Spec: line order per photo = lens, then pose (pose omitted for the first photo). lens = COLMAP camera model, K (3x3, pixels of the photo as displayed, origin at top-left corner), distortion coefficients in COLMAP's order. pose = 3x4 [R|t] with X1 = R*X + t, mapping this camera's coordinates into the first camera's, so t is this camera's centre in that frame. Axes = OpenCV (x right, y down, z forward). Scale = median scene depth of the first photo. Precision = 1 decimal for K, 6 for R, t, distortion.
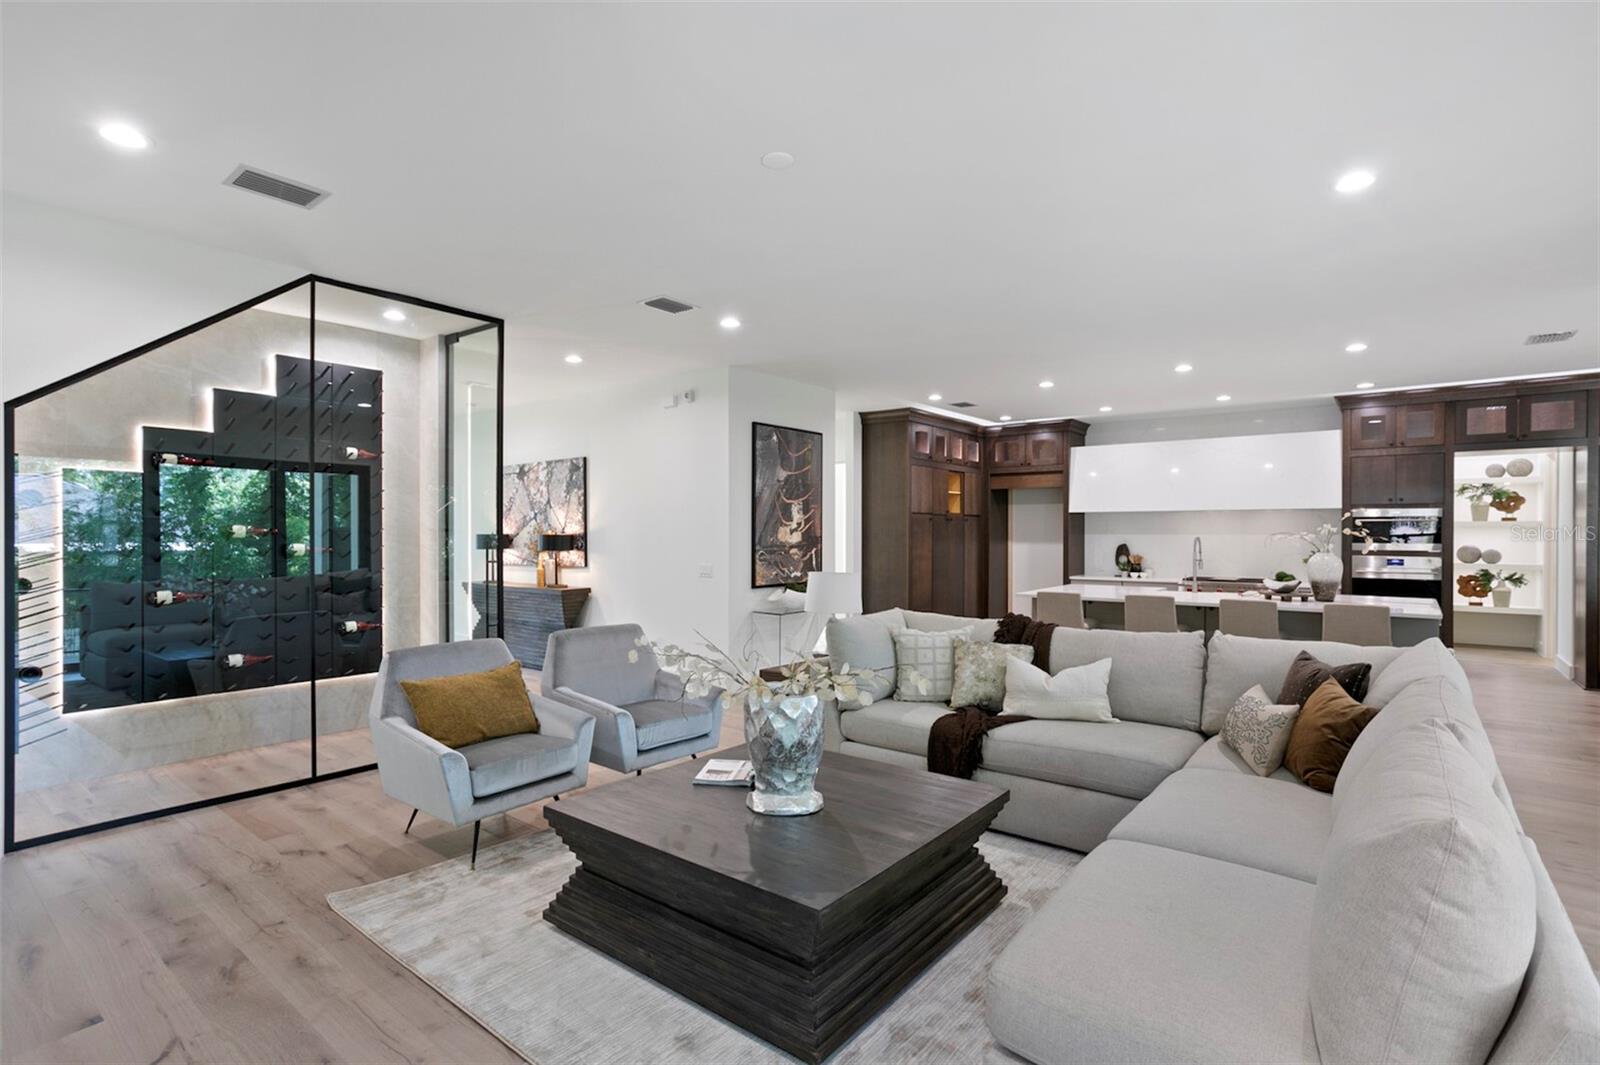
lens RADIAL K [[771.1, 0, 800.0], [0, 771.1, 532.5], [0, 0, 1]] dist [0.005556, 0.001325]
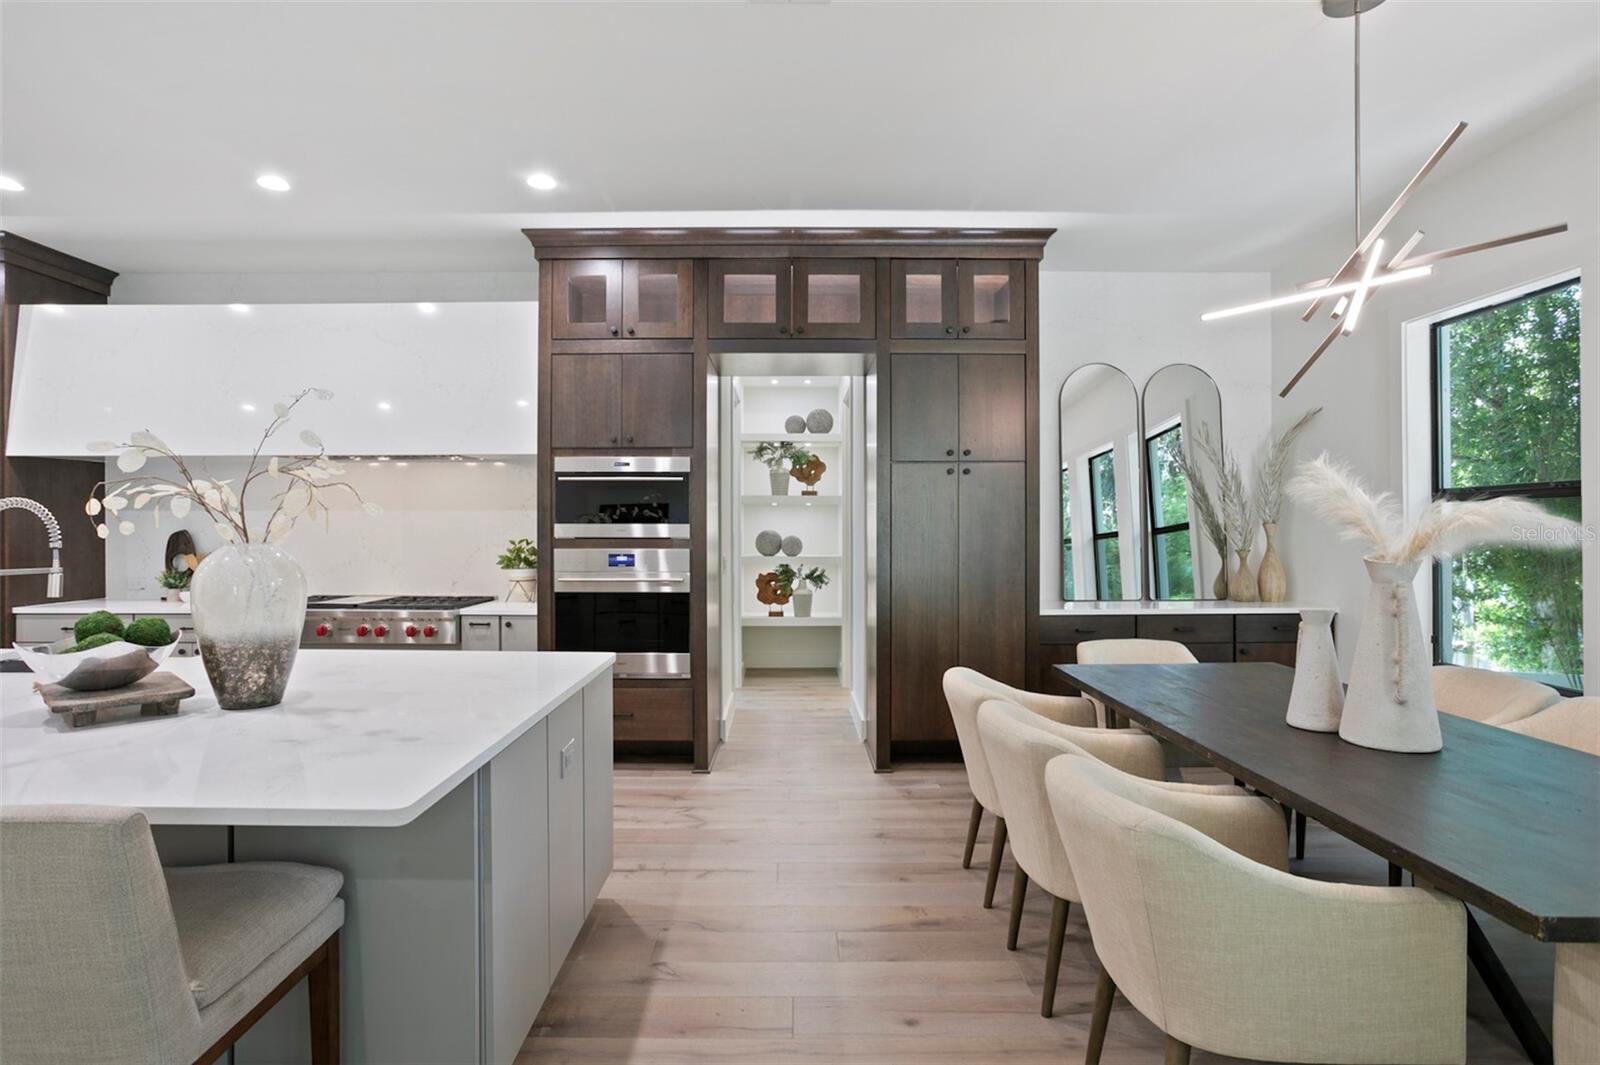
lens RADIAL K [[815.8, 0, 800.0], [0, 815.8, 532.5], [0, 0, 1]] dist [-0.004229, -0.000464]
pose [[0.782452, -0.005201, 0.622689, 0.446901], [0.001388, 0.999977, 0.006607, 0.014036], [-0.622709, -0.004305, 0.782442, 0.424736]]
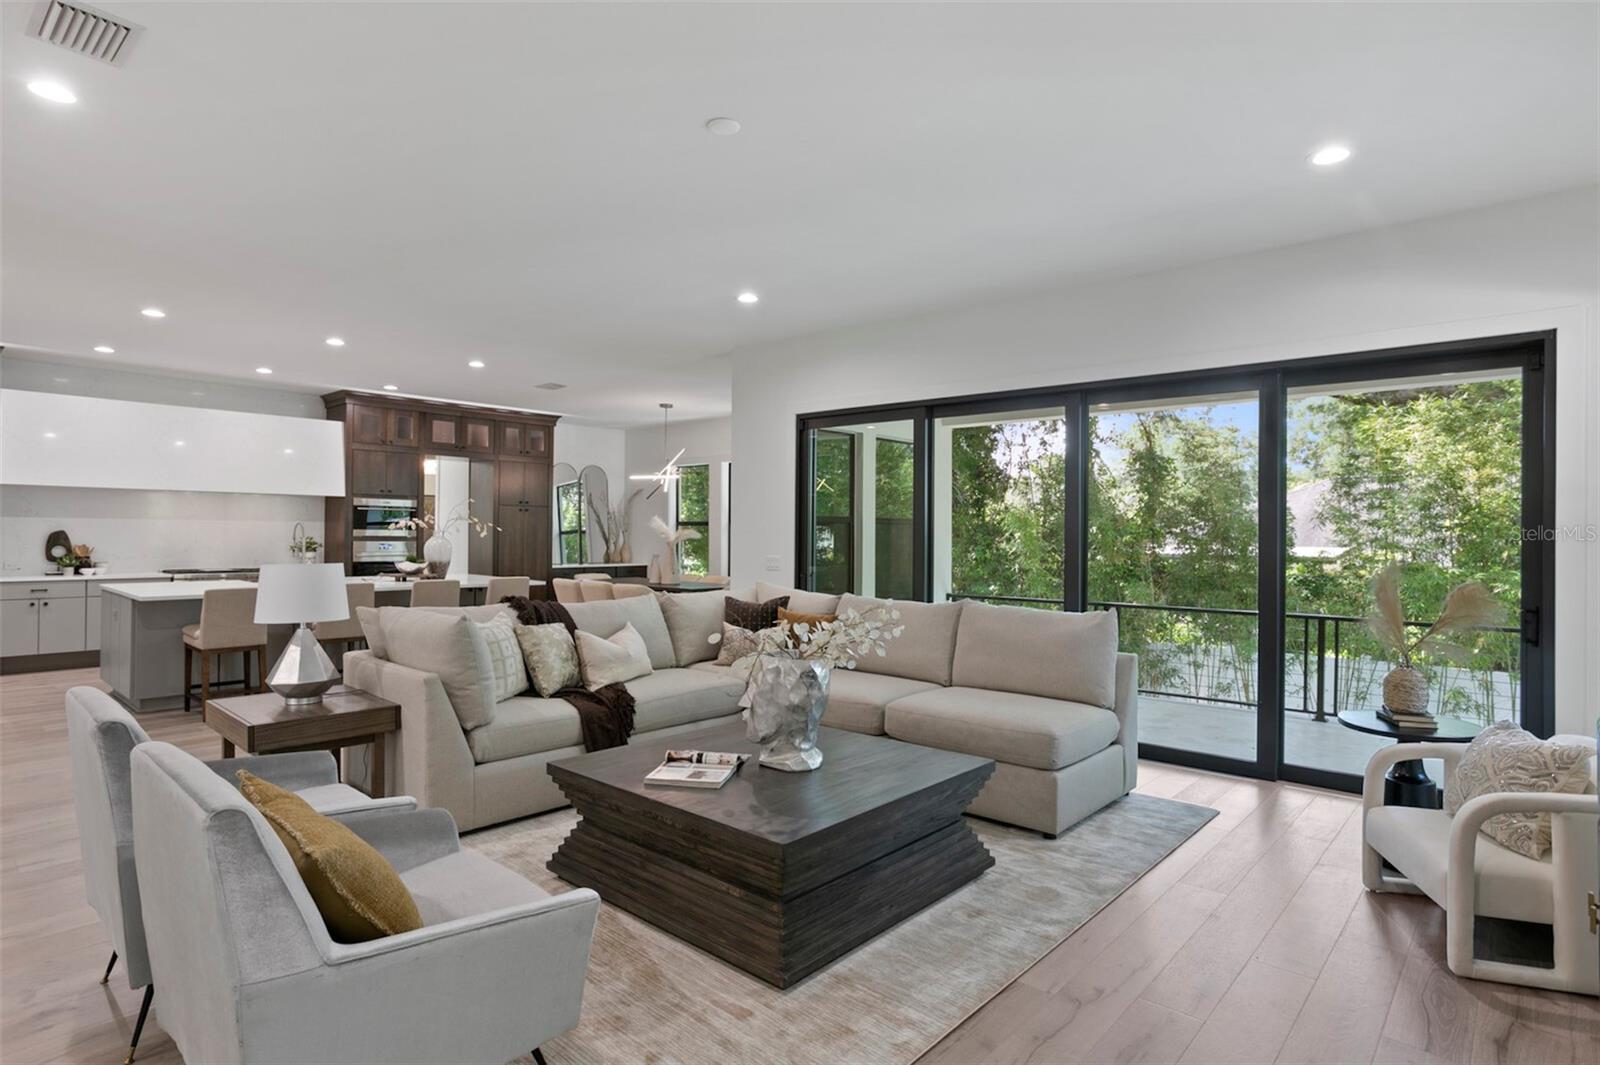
lens RADIAL K [[815.8, 0, 800.0], [0, 815.8, 532.5], [0, 0, 1]] dist [-0.004229, -0.000464]
pose [[0.073134, 0.001705, 0.997321, -0.322177], [-0.009450, 0.999955, -0.001017, 0.011506], [-0.997277, -0.009350, 0.073147, 0.259172]]
